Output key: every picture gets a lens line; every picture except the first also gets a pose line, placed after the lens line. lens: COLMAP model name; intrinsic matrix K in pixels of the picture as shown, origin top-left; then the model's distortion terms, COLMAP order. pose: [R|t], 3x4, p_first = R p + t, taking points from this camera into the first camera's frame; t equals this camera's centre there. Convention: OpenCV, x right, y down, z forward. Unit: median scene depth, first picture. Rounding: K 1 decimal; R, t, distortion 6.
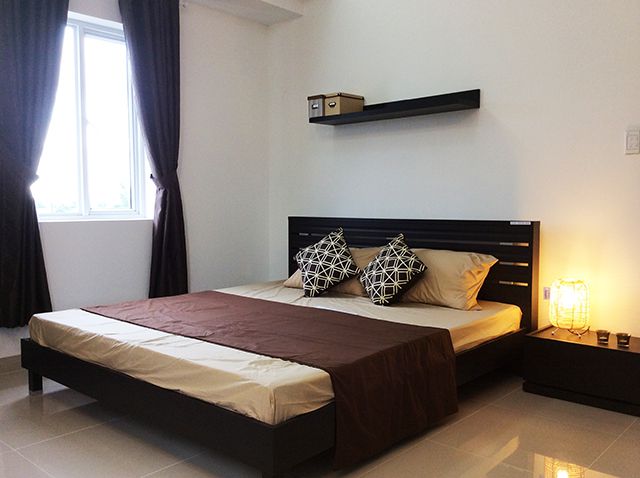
lens RADIAL K [[580.3, 0, 320.0], [0, 580.3, 239.0], [0, 0, 1]] dist [0.128801, -0.259887]
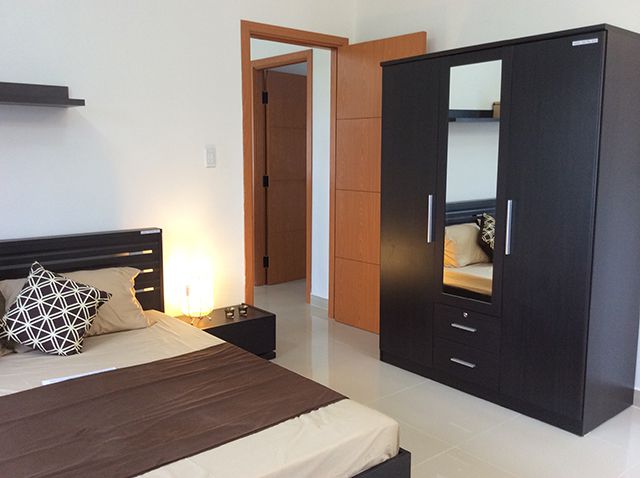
lens RADIAL K [[580.3, 0, 320.0], [0, 580.3, 239.0], [0, 0, 1]] dist [0.128801, -0.259887]
pose [[0.141478, -0.133871, 0.980848, -0.632356], [0.058262, 0.990223, 0.126747, -0.127384], [-0.988225, 0.039214, 0.147894, 0.548204]]
